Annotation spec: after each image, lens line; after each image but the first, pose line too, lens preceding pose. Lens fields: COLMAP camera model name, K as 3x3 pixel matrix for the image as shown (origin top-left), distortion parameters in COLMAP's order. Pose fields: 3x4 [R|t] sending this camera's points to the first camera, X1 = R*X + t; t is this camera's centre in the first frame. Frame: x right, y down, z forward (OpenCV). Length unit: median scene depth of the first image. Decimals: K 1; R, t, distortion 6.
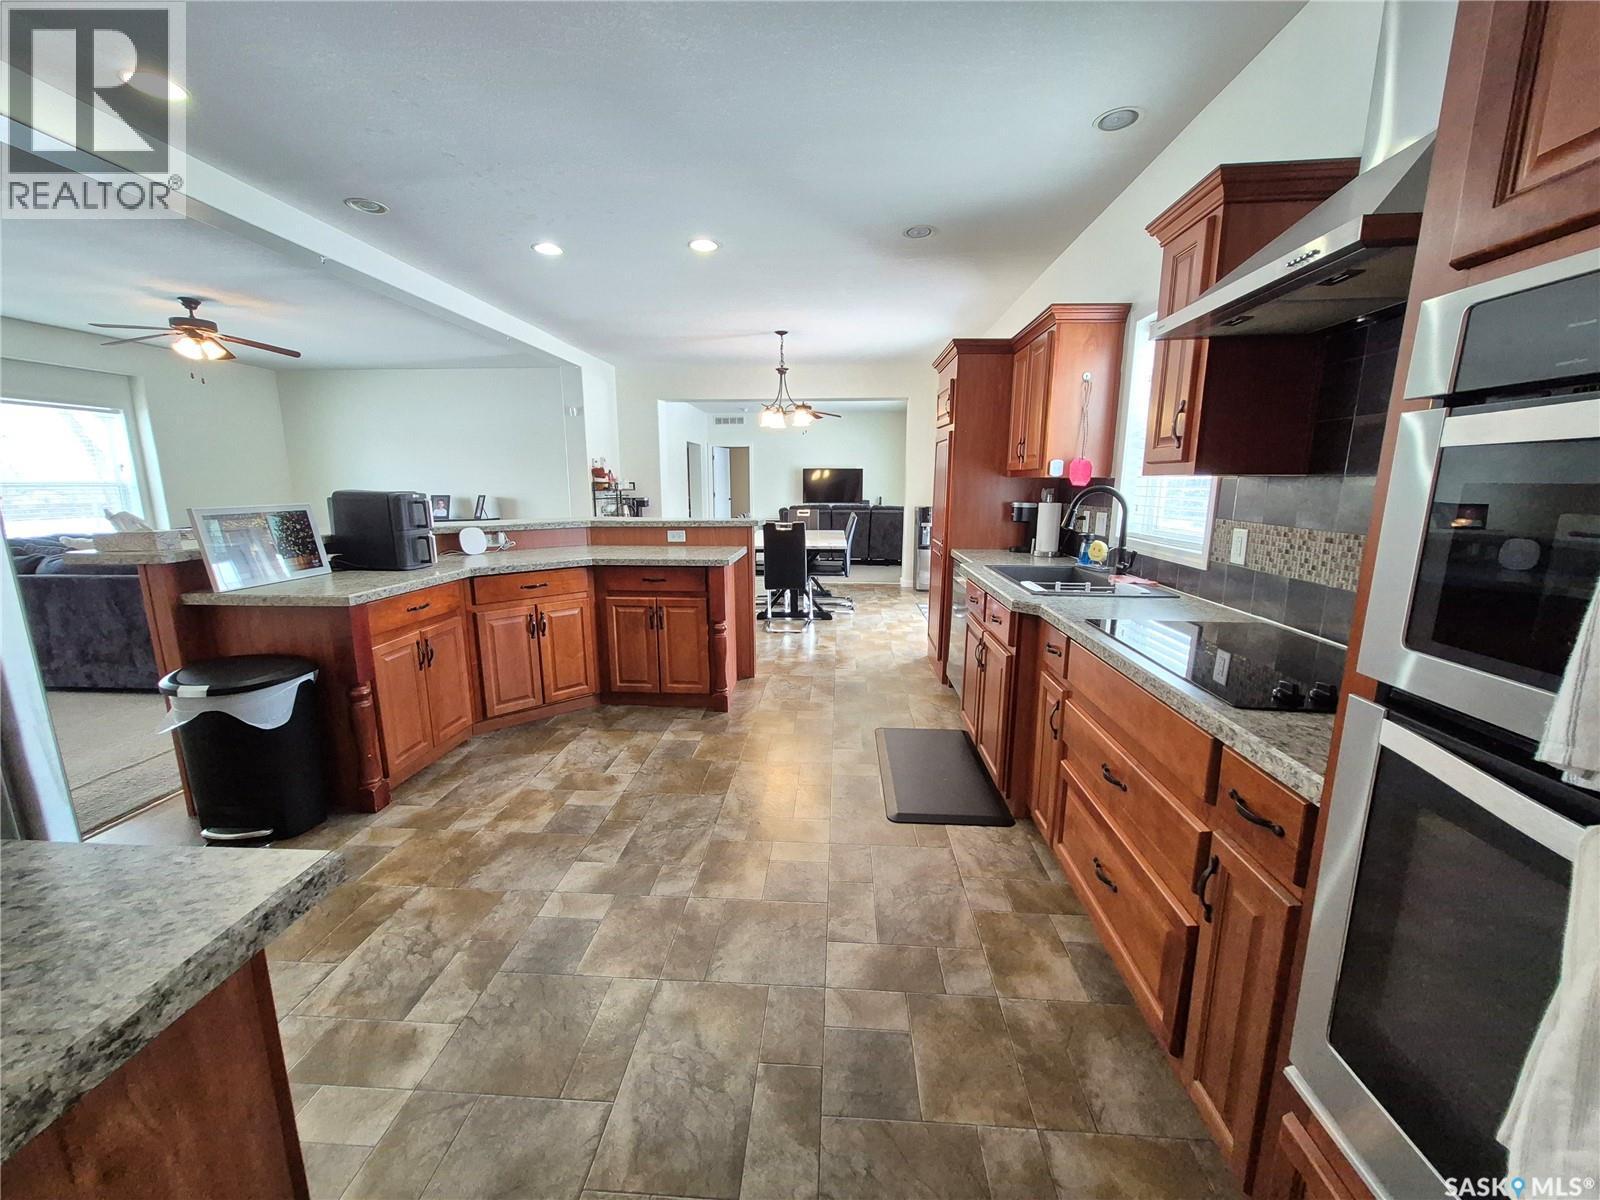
lens RADIAL K [[626.3, 0, 802.0], [0, 626.3, 597.3], [0, 0, 1]] dist [0.007546, -0.000178]
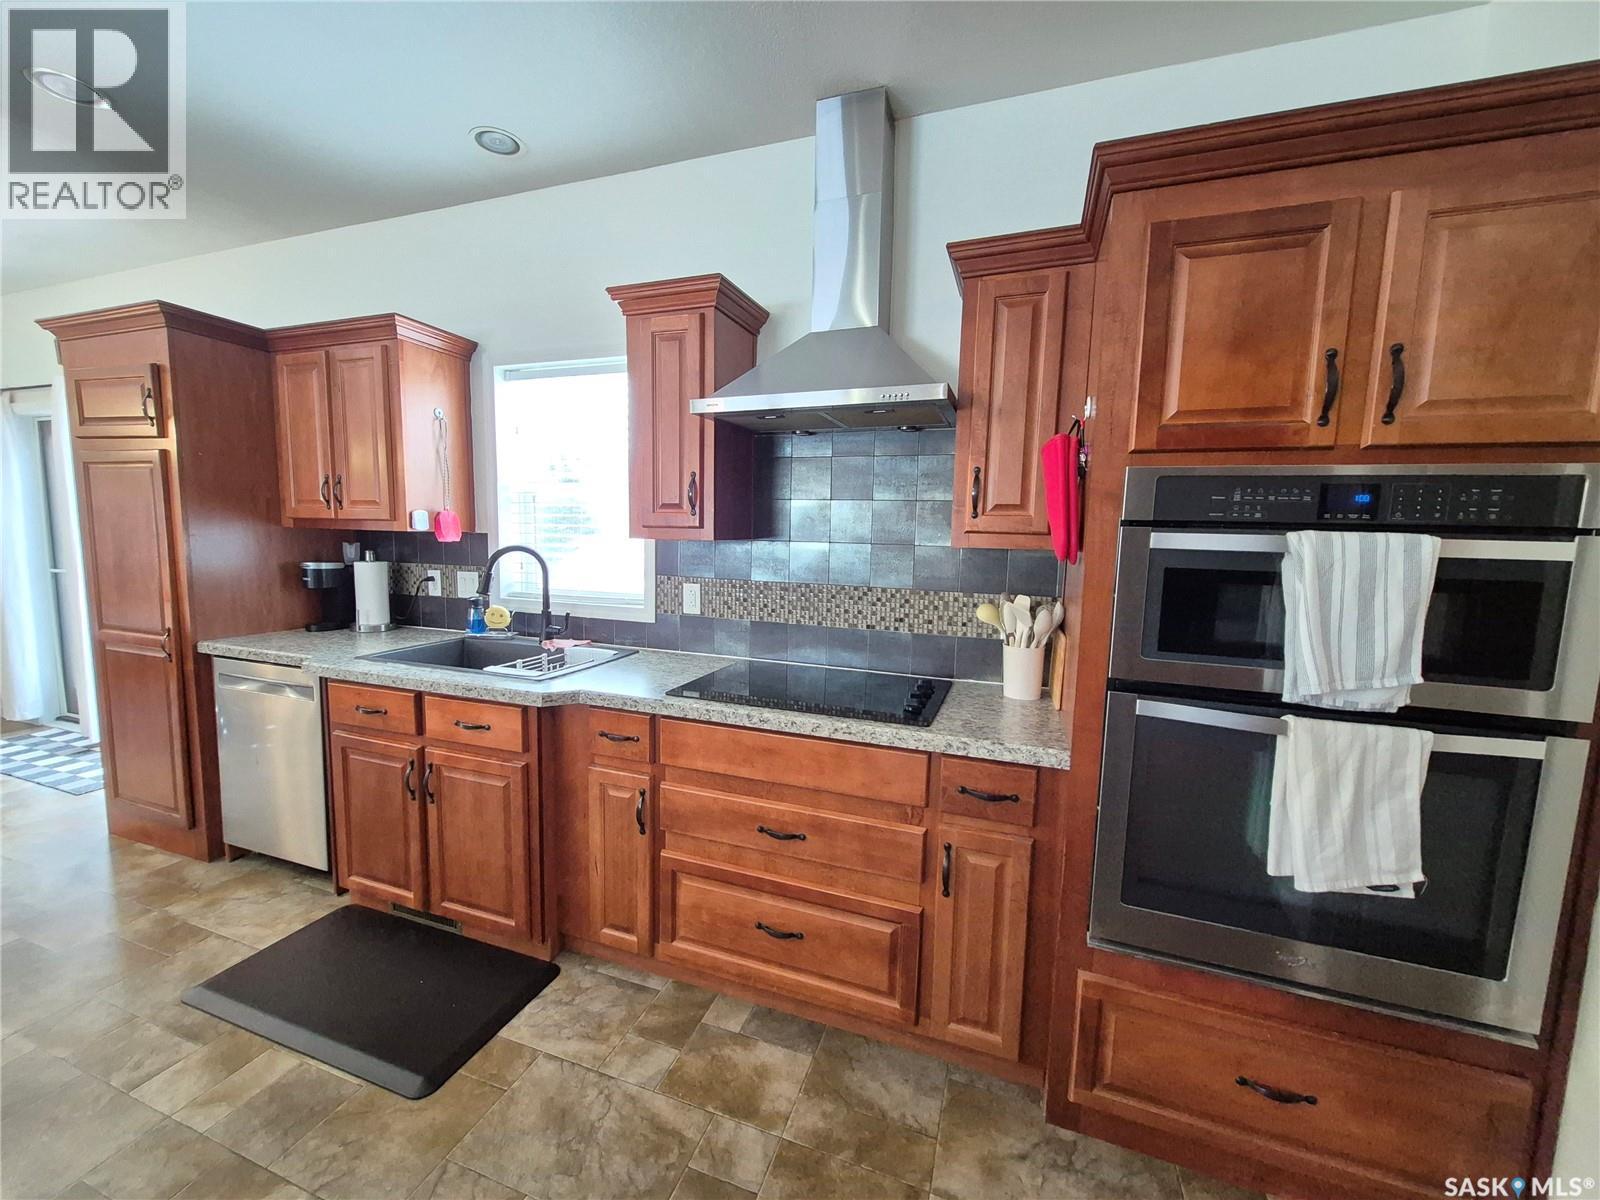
lens RADIAL K [[630.4, 0, 799.1], [0, 630.4, 595.5], [0, 0, 1]] dist [0.002621, 0.000059]
pose [[0.278570, -0.097105, 0.955494, -0.352320], [0.157647, 0.986005, 0.054245, -0.119484], [-0.947389, 0.135520, 0.289980, 0.484026]]
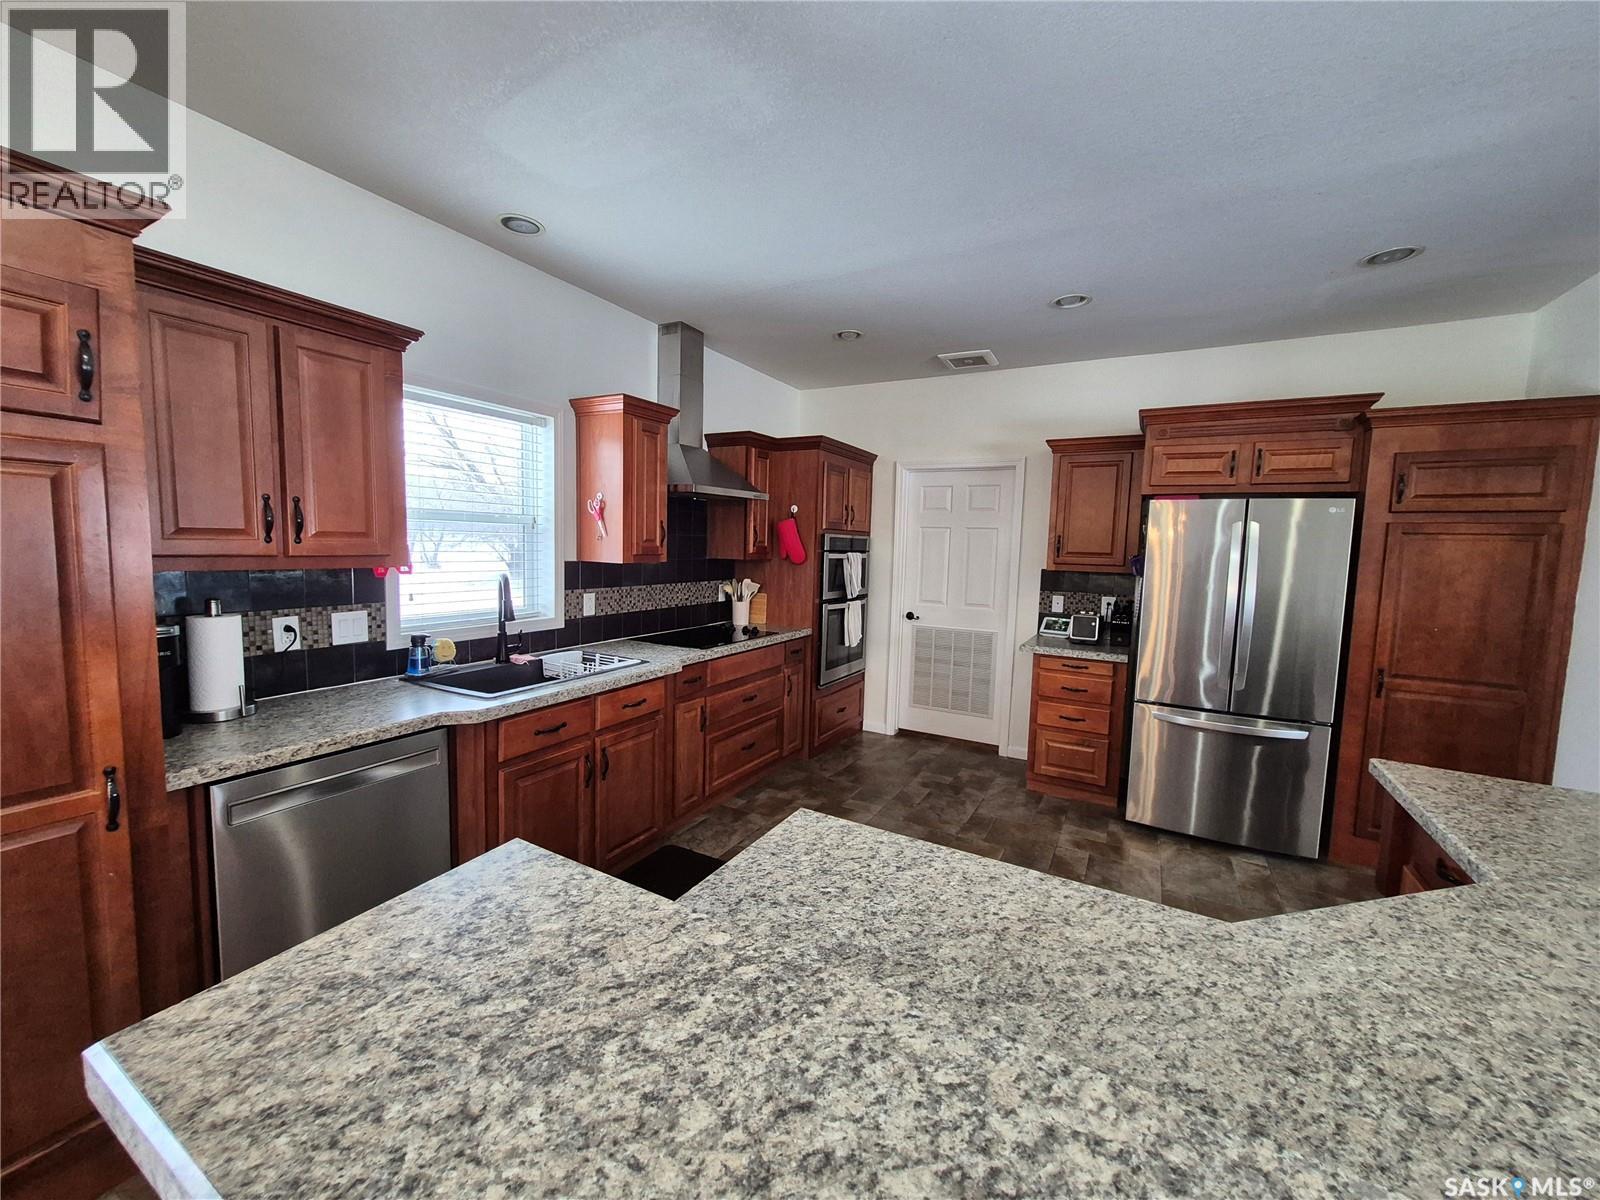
lens RADIAL K [[626.3, 0, 802.0], [0, 626.3, 597.3], [0, 0, 1]] dist [0.007546, -0.000178]
pose [[-0.900595, -0.064800, 0.429803, -0.461373], [0.051891, 0.965724, 0.254331, -0.473278], [-0.431552, 0.251352, -0.866363, 2.142581]]
